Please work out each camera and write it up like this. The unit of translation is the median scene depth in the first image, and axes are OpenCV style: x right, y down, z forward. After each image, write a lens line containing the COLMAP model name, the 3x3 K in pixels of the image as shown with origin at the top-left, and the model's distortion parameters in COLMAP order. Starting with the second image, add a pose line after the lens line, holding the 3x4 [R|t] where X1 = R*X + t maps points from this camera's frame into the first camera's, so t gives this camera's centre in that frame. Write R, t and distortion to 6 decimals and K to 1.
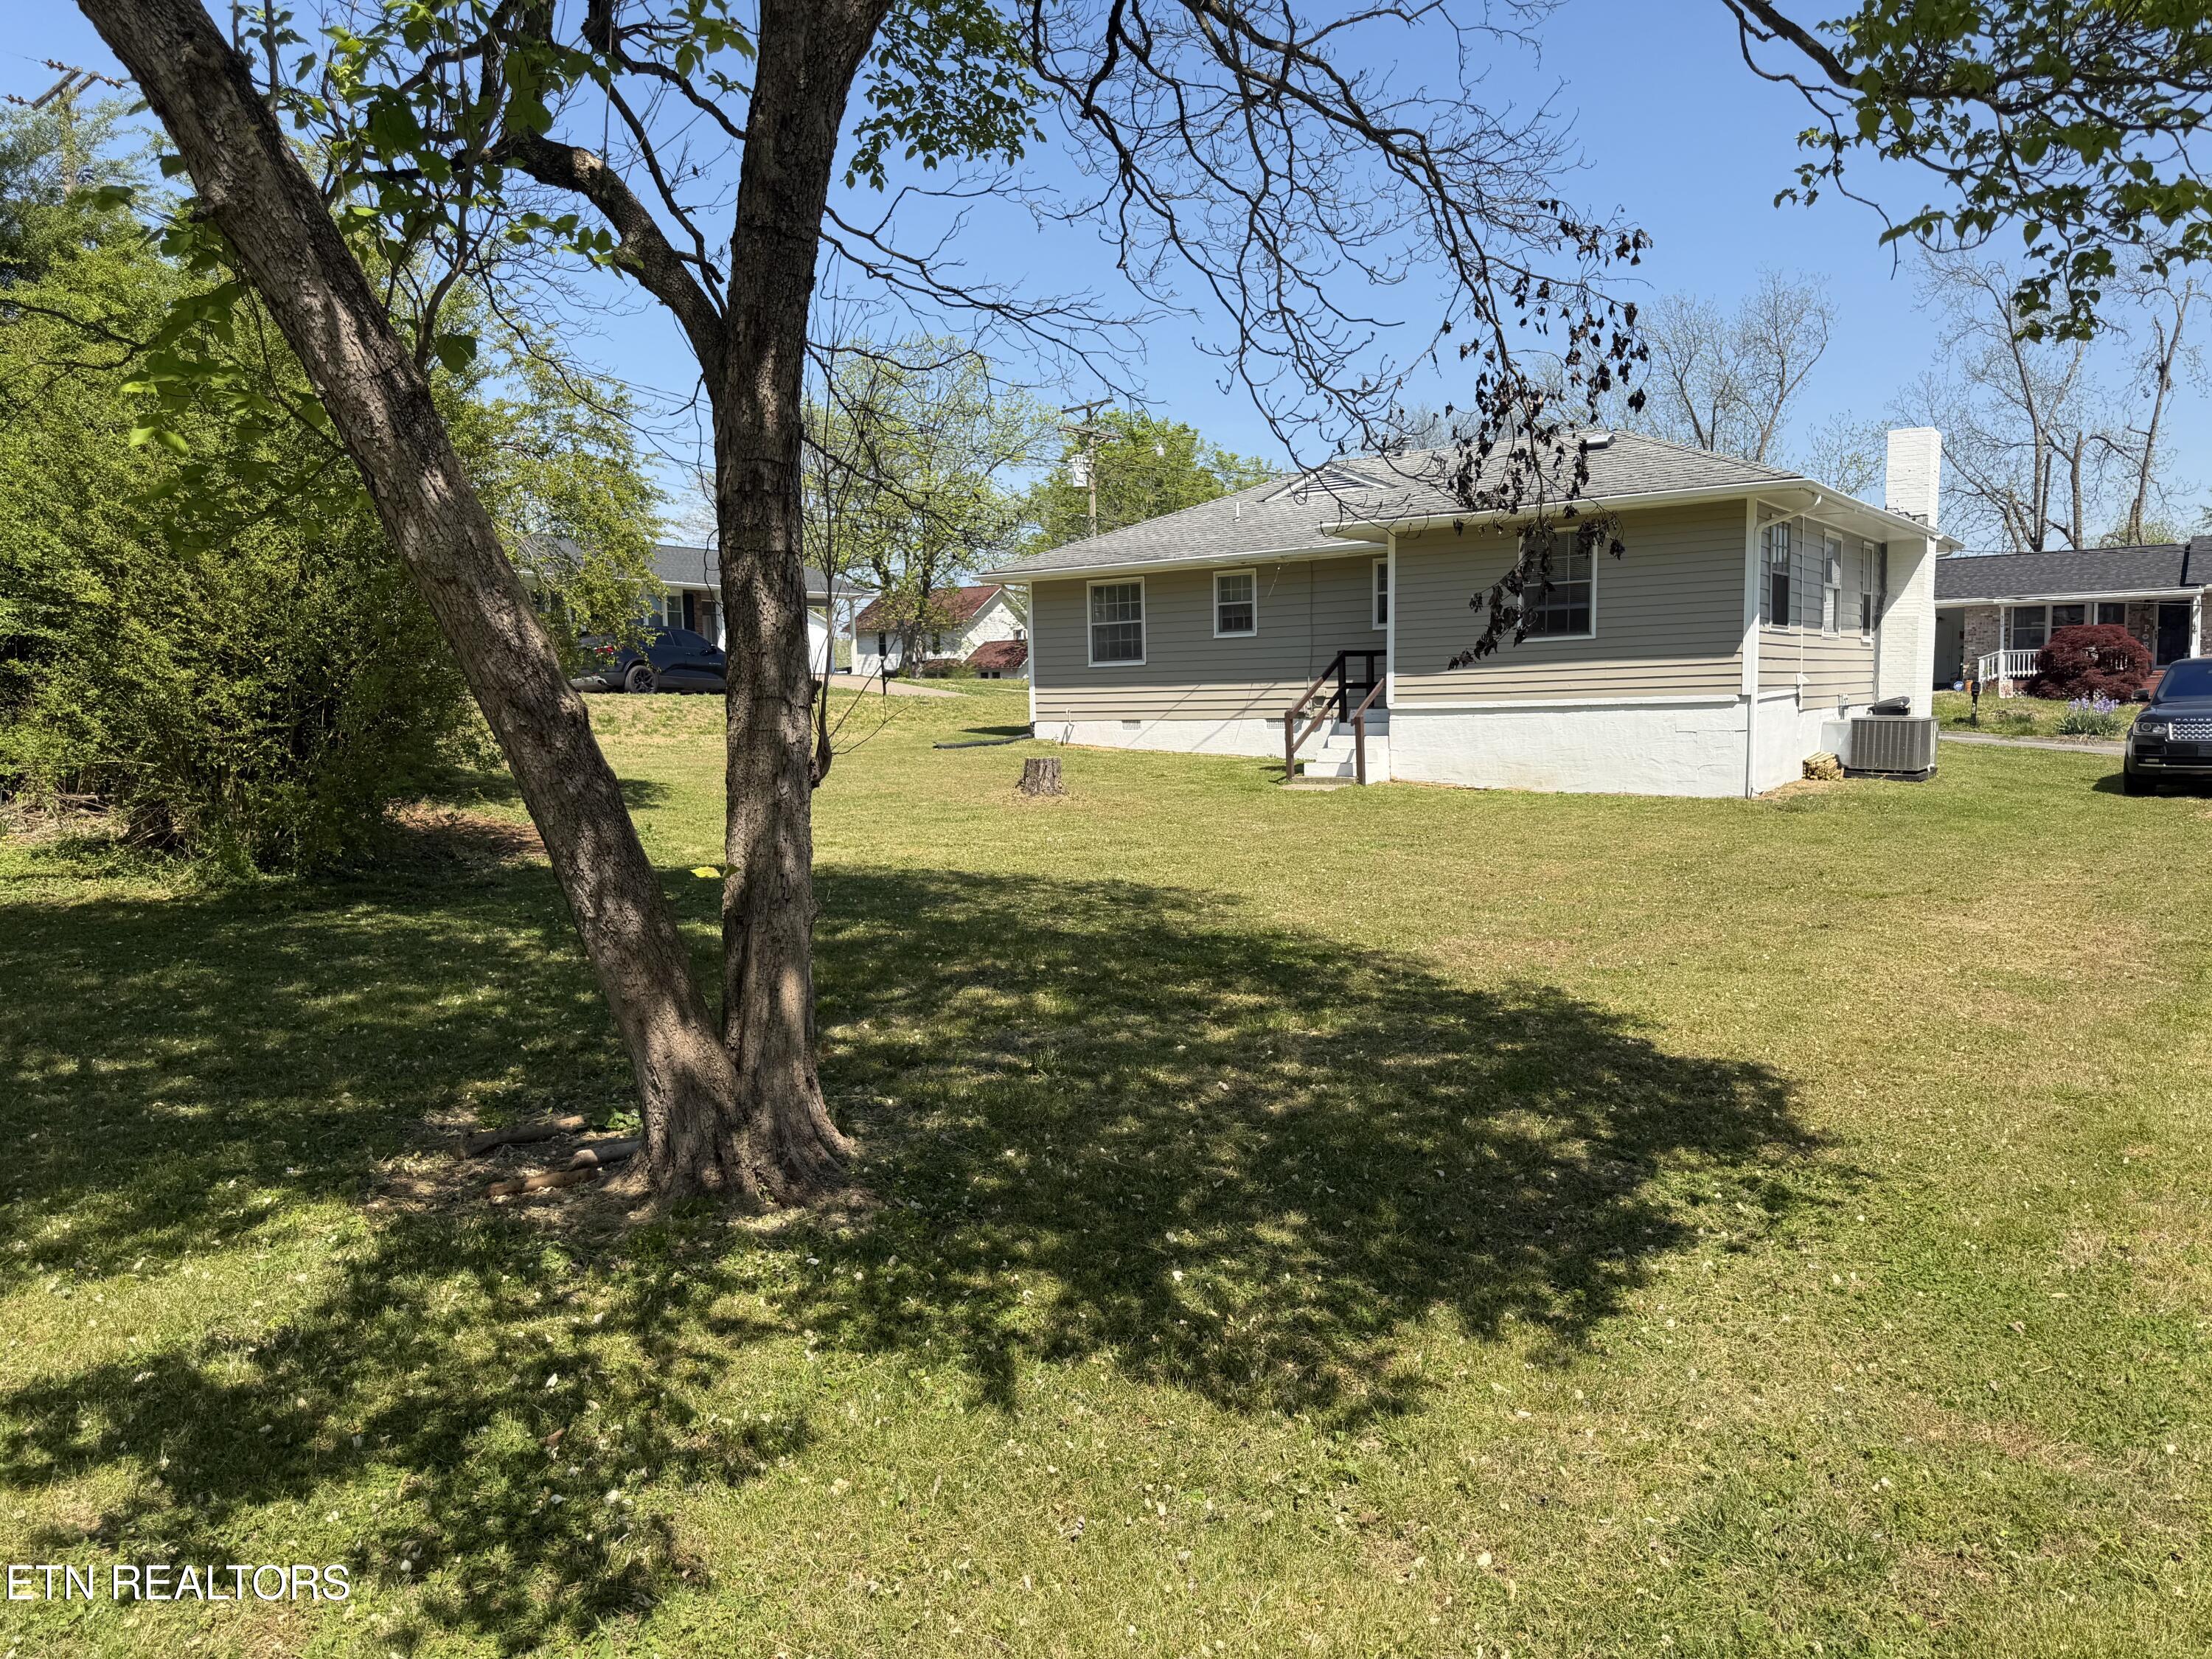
lens RADIAL K [[1716.6, 0, 1106.0], [0, 1716.6, 829.5], [0, 0, 1]] dist [0.088939, -0.109584]
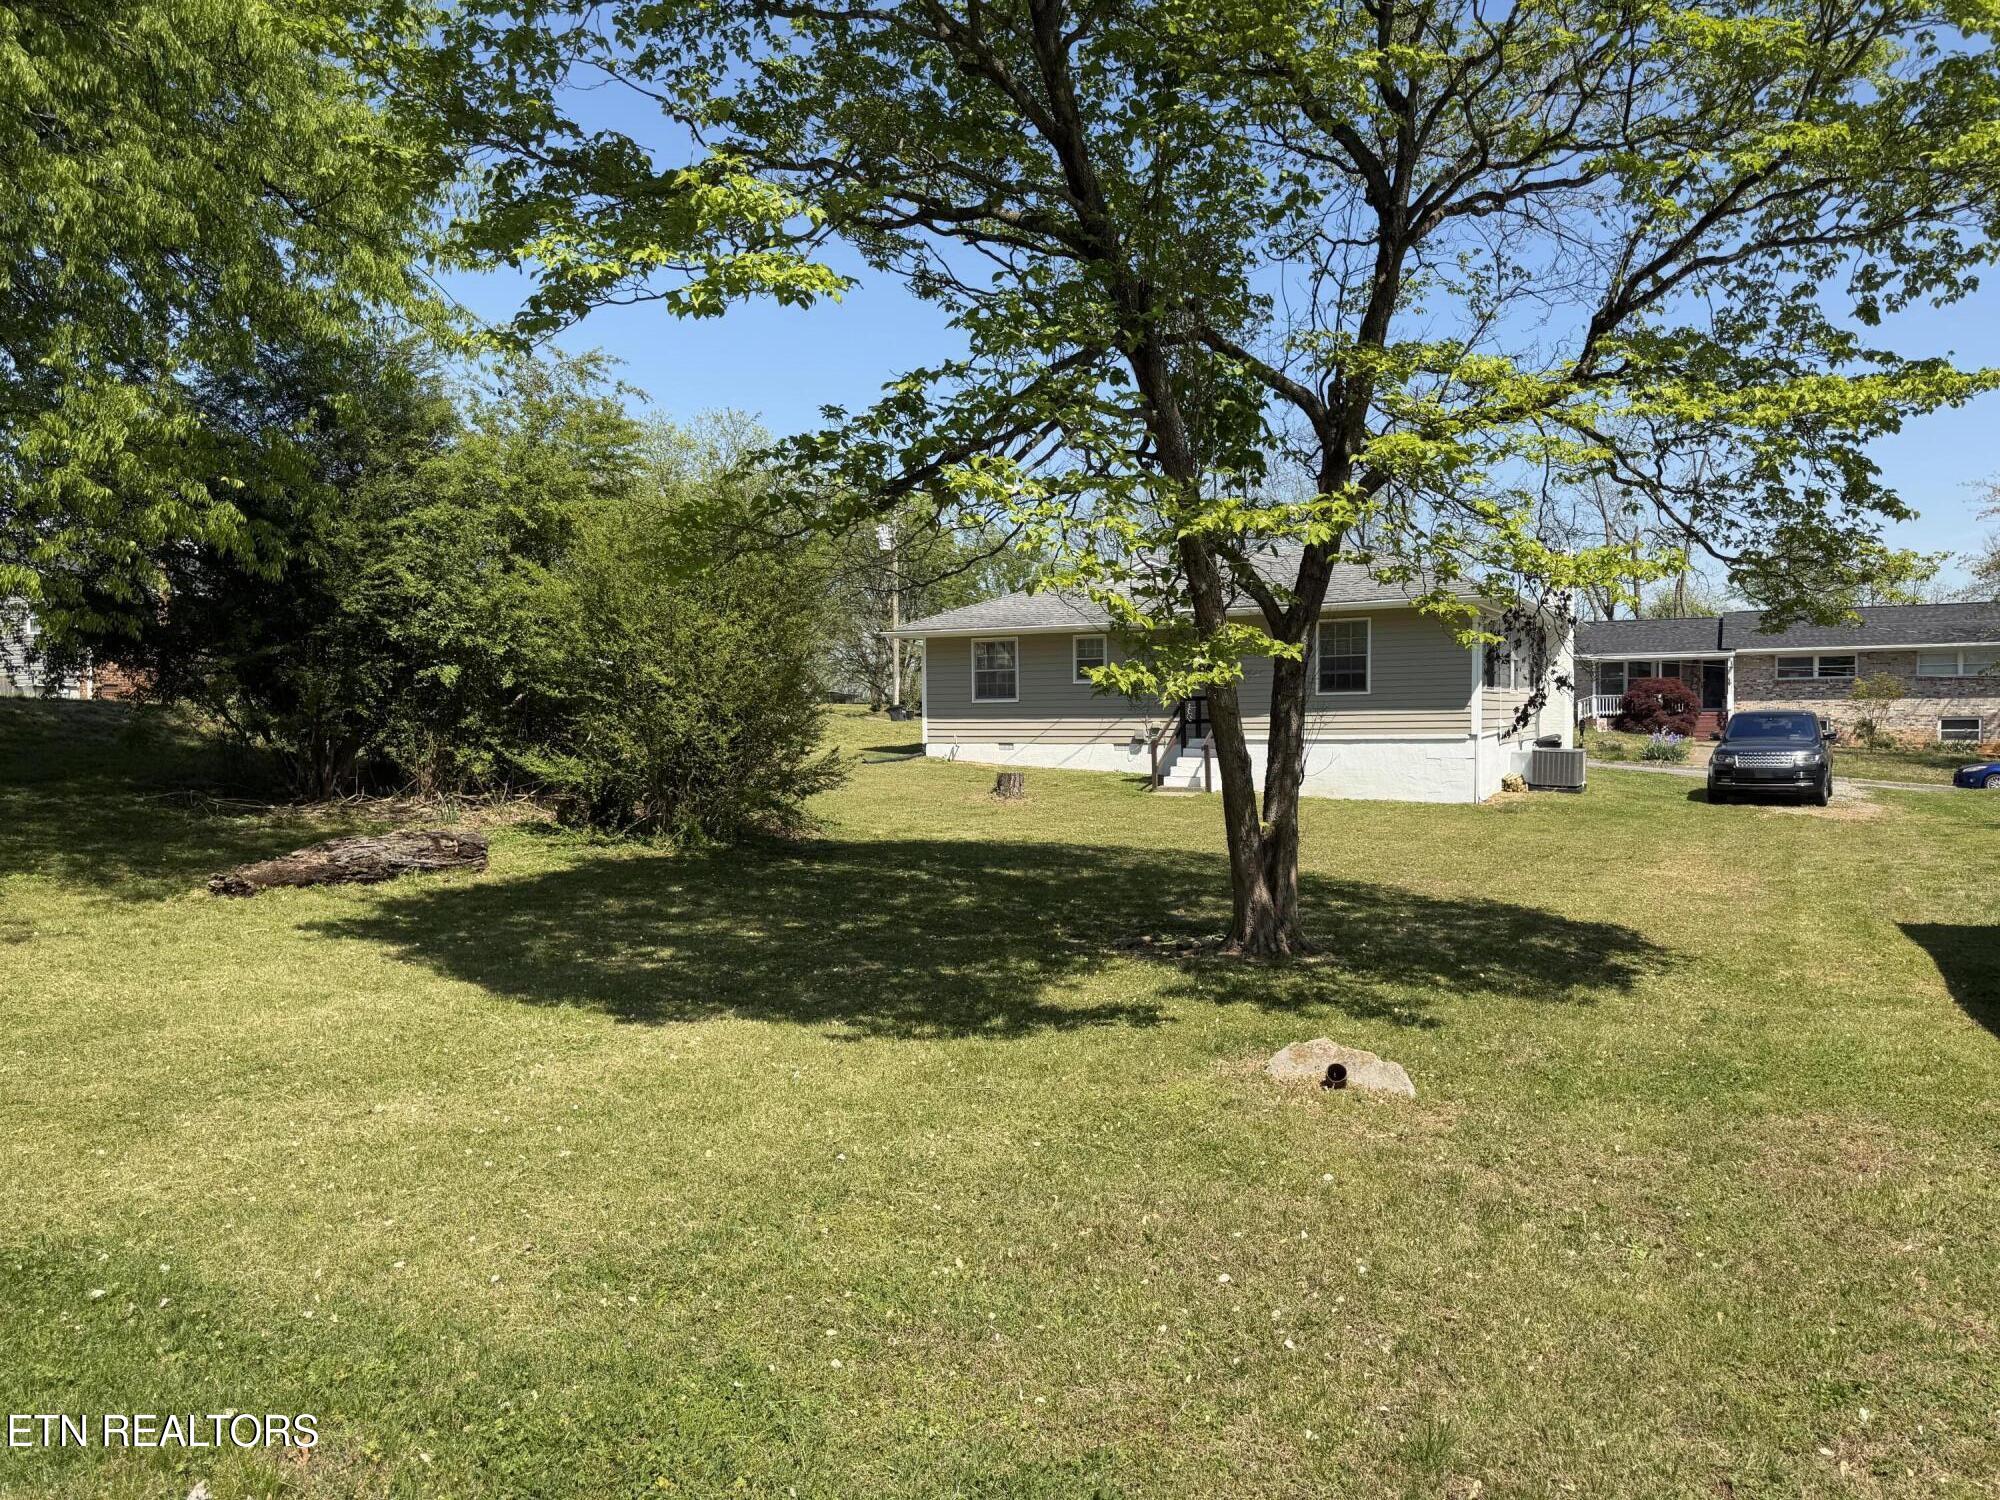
lens RADIAL K [[1552.1, 0, 1000.0], [0, 1552.1, 750.0], [0, 0, 1]] dist [0.088939, -0.109584]
pose [[0.991059, 0.009413, 0.133093, -0.172884], [-0.002316, 0.998572, -0.053379, 0.006998], [-0.133405, 0.052594, 0.989665, -0.223810]]
